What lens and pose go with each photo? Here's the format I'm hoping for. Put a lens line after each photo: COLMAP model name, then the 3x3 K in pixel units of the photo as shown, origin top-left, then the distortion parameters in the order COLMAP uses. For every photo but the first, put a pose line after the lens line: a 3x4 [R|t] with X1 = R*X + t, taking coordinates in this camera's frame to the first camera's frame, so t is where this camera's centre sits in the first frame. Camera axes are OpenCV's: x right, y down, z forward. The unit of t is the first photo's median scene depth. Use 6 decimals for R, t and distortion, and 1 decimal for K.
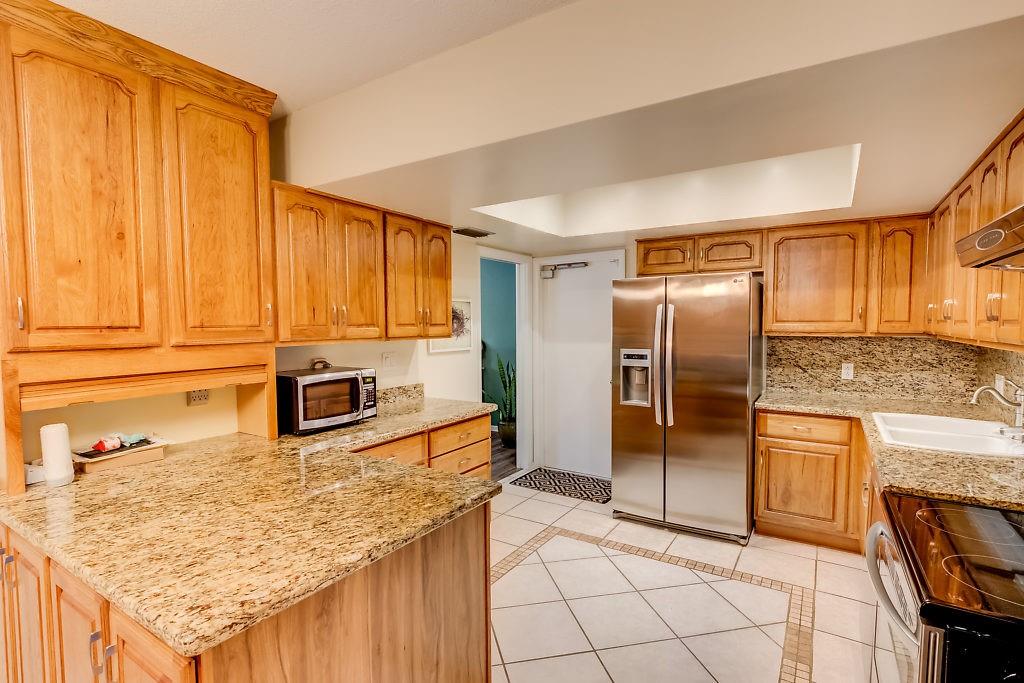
lens RADIAL K [[497.3, 0, 509.5], [0, 497.3, 347.8], [0, 0, 1]] dist [0.002843, -0.000020]
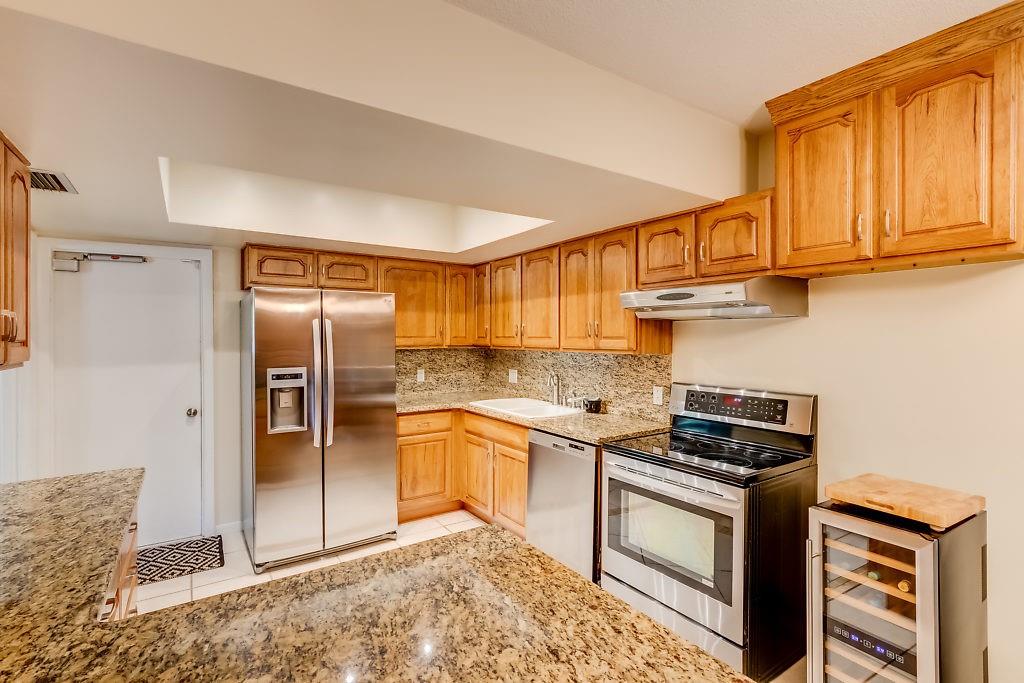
lens RADIAL K [[472.6, 0, 507.8], [0, 472.6, 336.3], [0, 0, 1]] dist [0.005247, -0.000130]
pose [[0.408963, 0.002250, 0.912548, -0.368658], [0.046121, 0.998668, -0.023132, -0.016614], [-0.911385, 0.051547, 0.408315, 0.302055]]
